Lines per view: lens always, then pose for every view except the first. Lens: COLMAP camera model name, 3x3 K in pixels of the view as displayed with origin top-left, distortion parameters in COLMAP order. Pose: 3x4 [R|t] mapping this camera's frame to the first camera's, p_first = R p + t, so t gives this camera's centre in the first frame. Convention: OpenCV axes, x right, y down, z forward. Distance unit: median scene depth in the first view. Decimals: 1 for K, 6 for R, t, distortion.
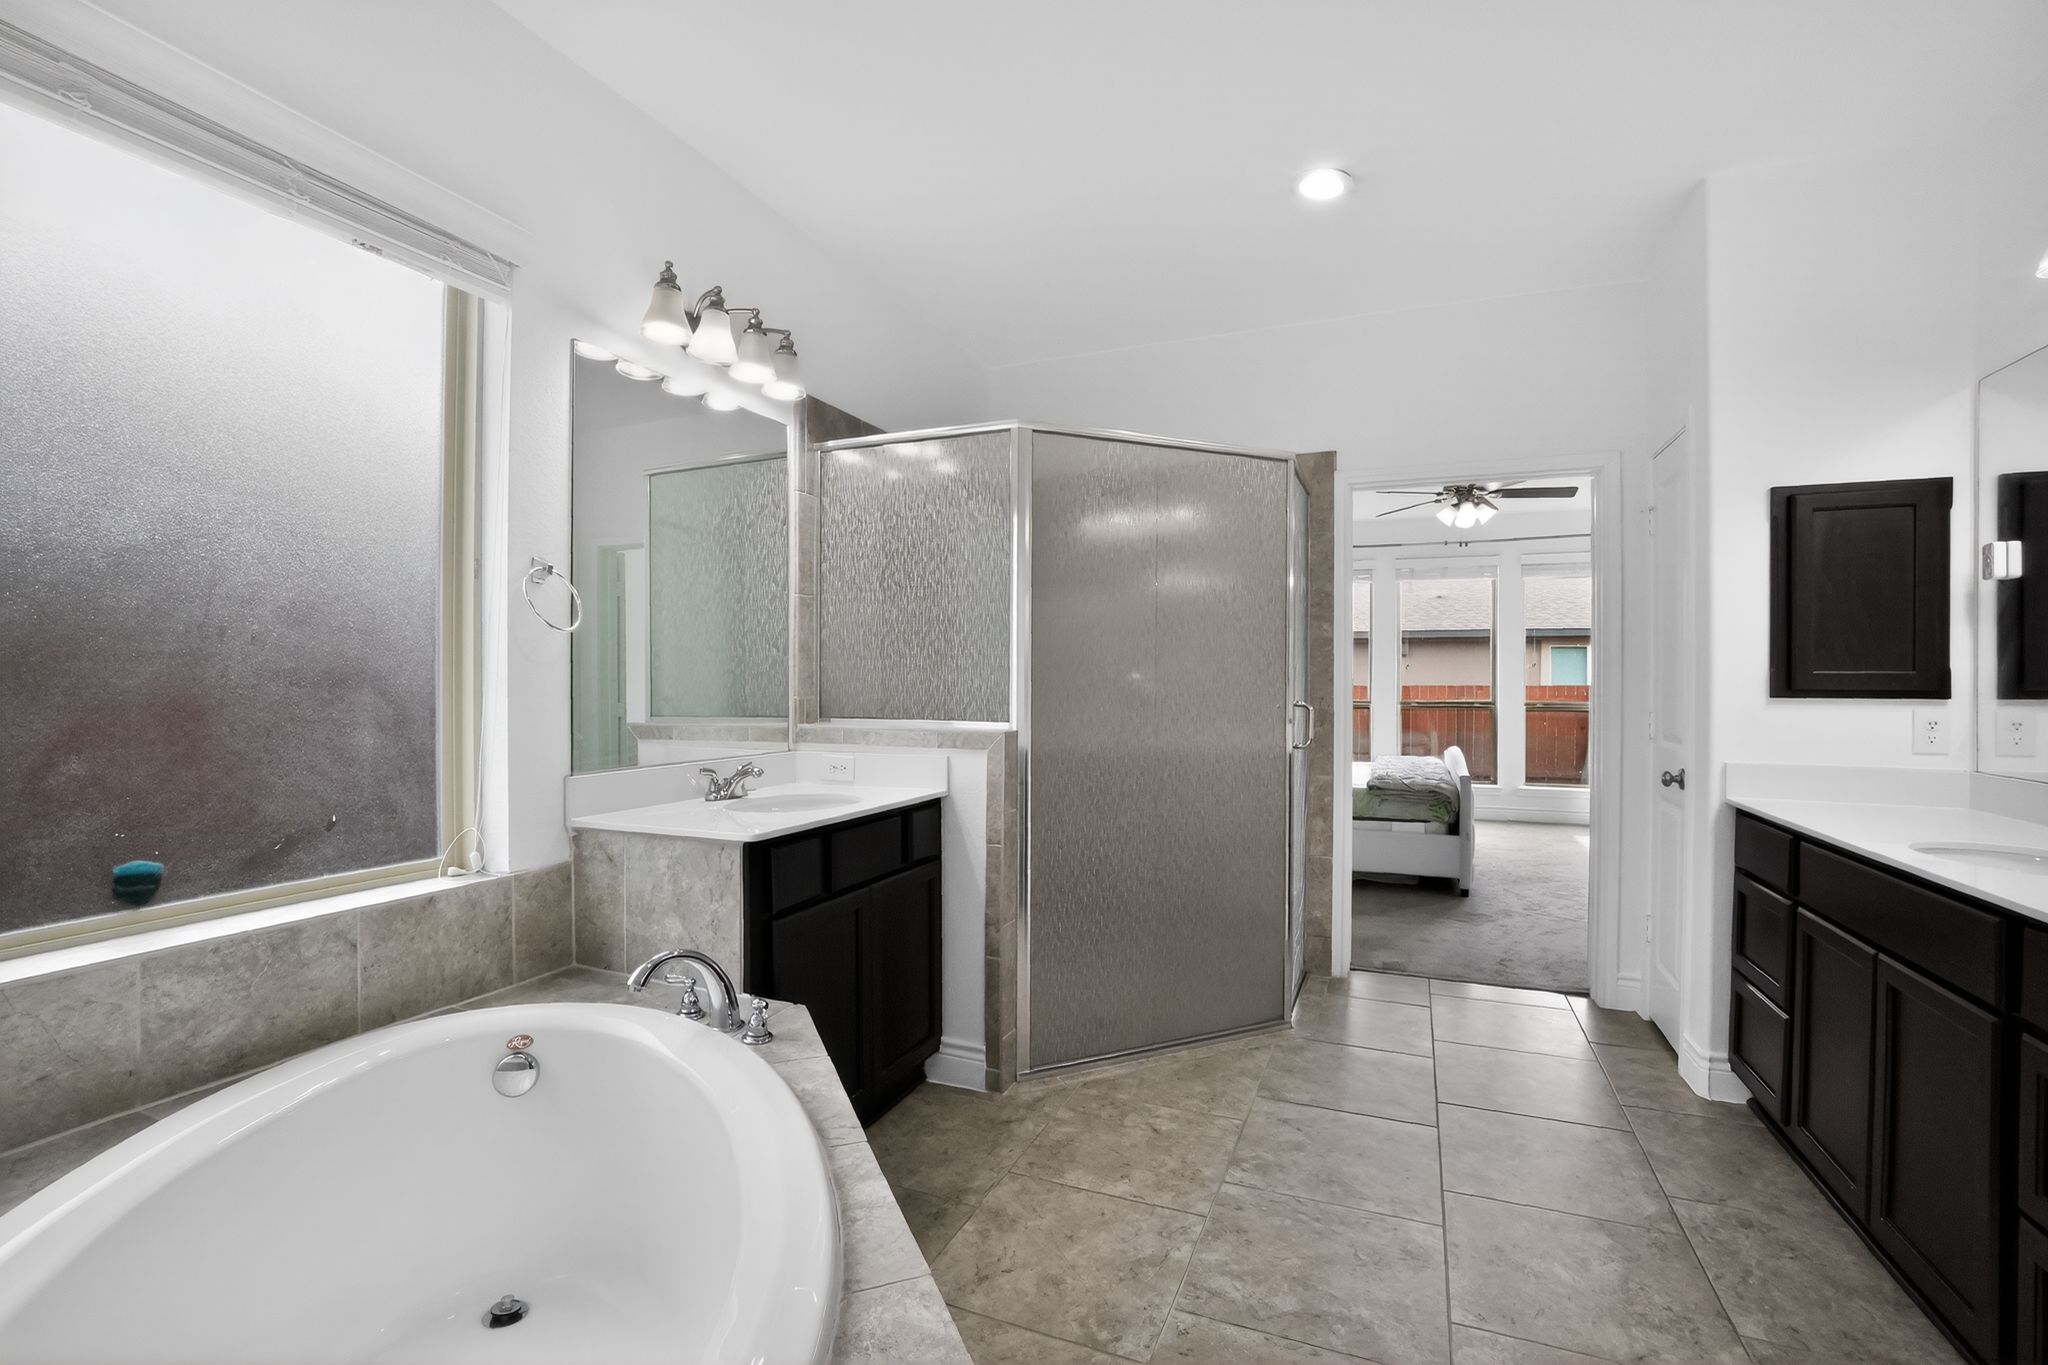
lens RADIAL K [[911.0, 0, 1020.4], [0, 911.0, 675.9], [0, 0, 1]] dist [-0.036217, 0.004167]
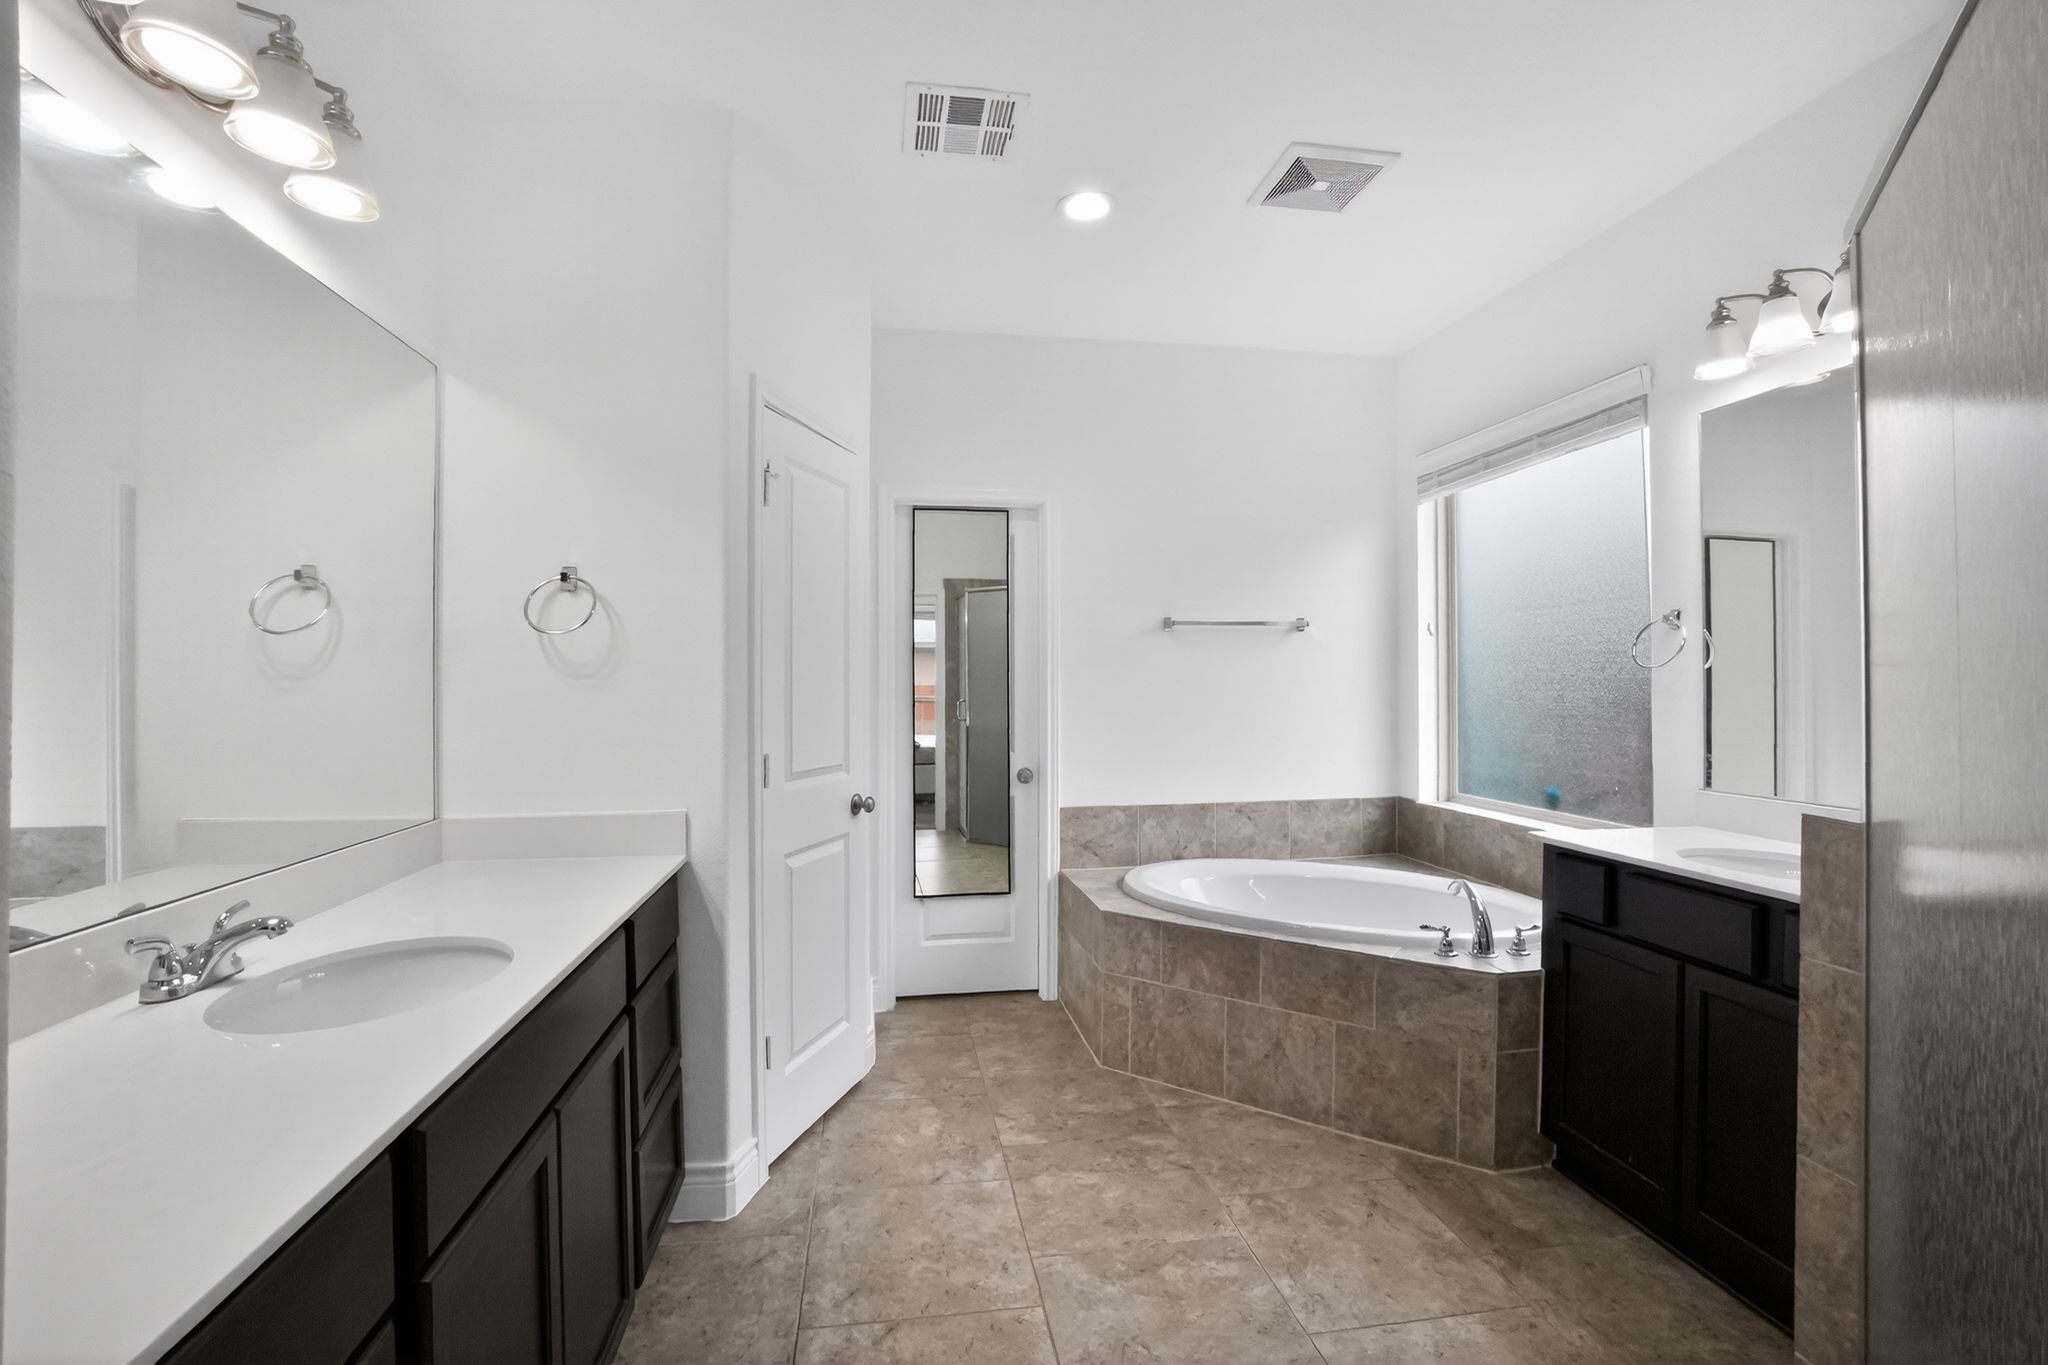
lens RADIAL K [[911.0, 0, 1021.0], [0, 911.0, 683.7], [0, 0, 1]] dist [-0.036217, 0.004167]
pose [[-0.844309, -0.002607, -0.535851, 1.017243], [-0.000603, 0.999992, -0.003915, -0.026382], [0.535857, -0.002982, -0.844304, 1.776892]]
